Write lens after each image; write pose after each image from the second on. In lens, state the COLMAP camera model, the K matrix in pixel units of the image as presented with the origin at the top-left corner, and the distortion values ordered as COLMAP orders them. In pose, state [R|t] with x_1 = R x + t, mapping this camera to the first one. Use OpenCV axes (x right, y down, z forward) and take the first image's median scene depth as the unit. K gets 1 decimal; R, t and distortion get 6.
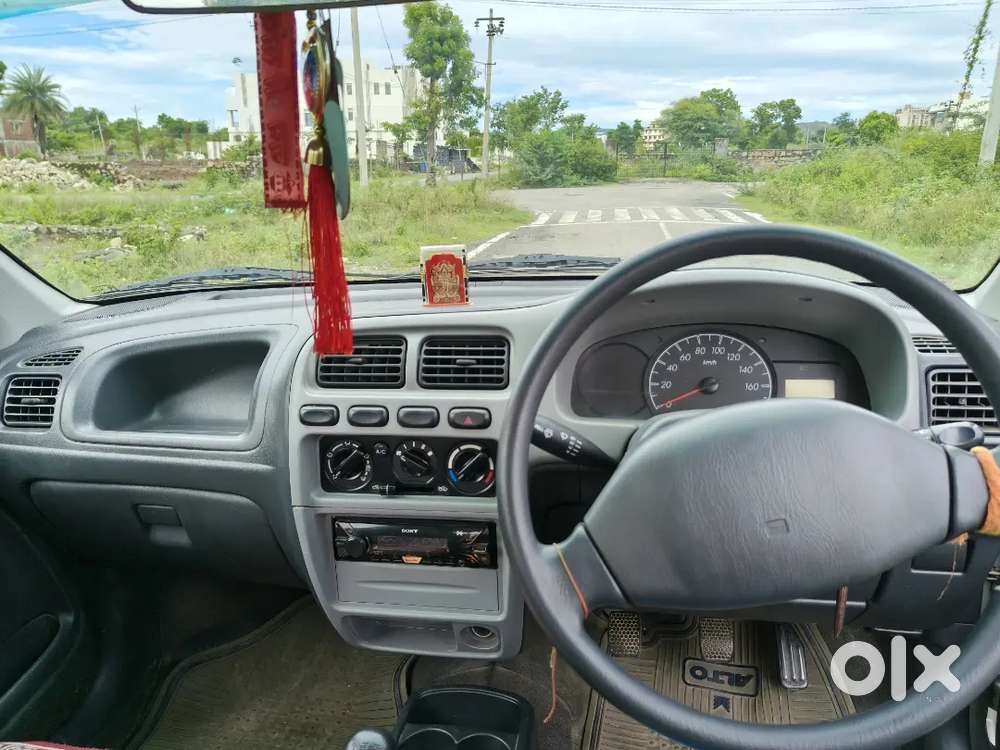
lens RADIAL K [[679.2, 0, 497.6], [0, 679.2, 380.0], [0, 0, 1]] dist [-0.000021, -0.001442]
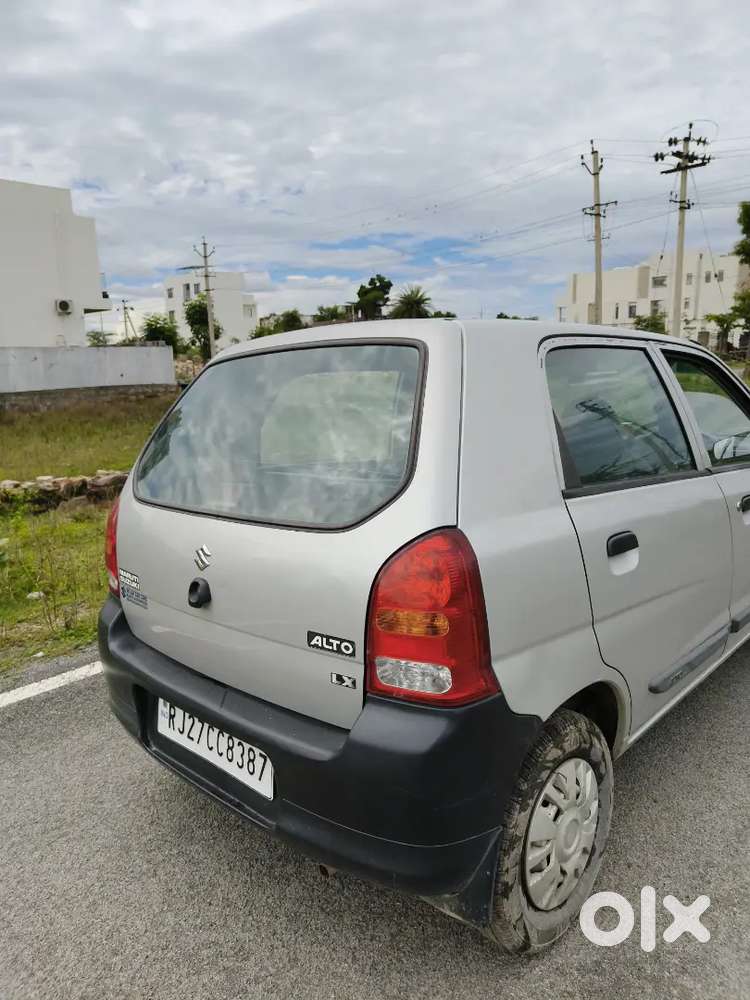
lens RADIAL K [[684.3, 0, 387.0], [0, 684.3, 499.9], [0, 0, 1]] dist [0.025890, -0.004060]
pose [[0.830680, 0.096935, -0.548247, 0.031273], [-0.149245, 0.987456, -0.051539, 0.019541], [0.536374, 0.124635, 0.834727, -0.091166]]
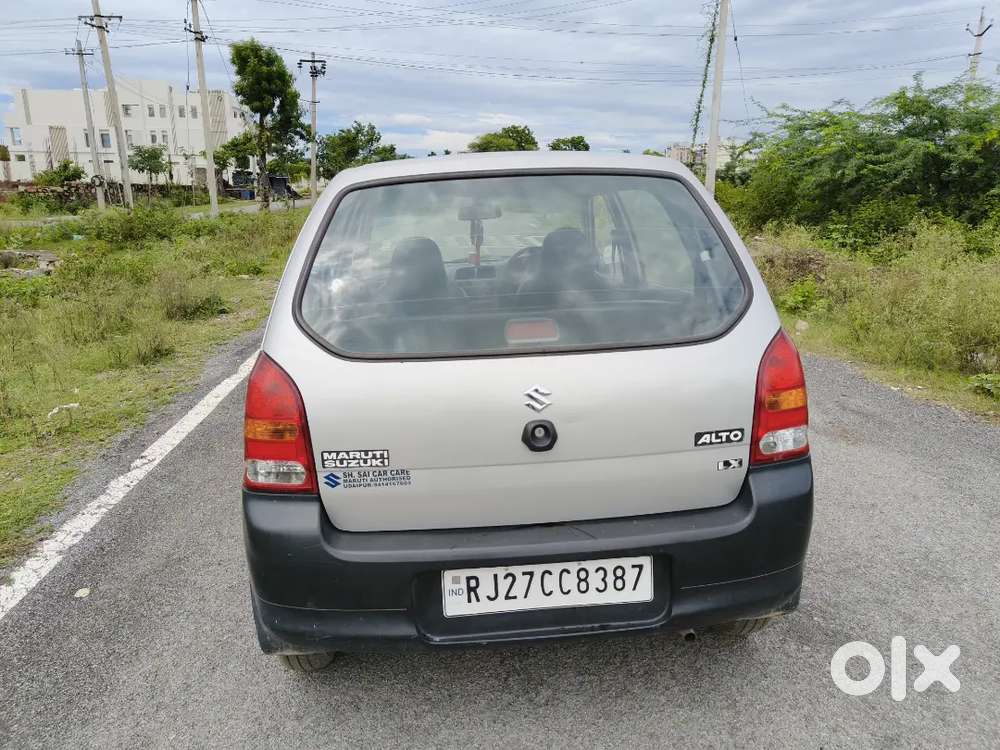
lens RADIAL K [[684.3, 0, 477.2], [0, 684.3, 374.6], [0, 0, 1]] dist [0.025890, -0.004060]
pose [[0.971600, -0.049062, 0.231488, -0.034179], [0.059255, 0.997546, -0.037283, 0.023747], [-0.229091, 0.049941, 0.972123, -0.103052]]
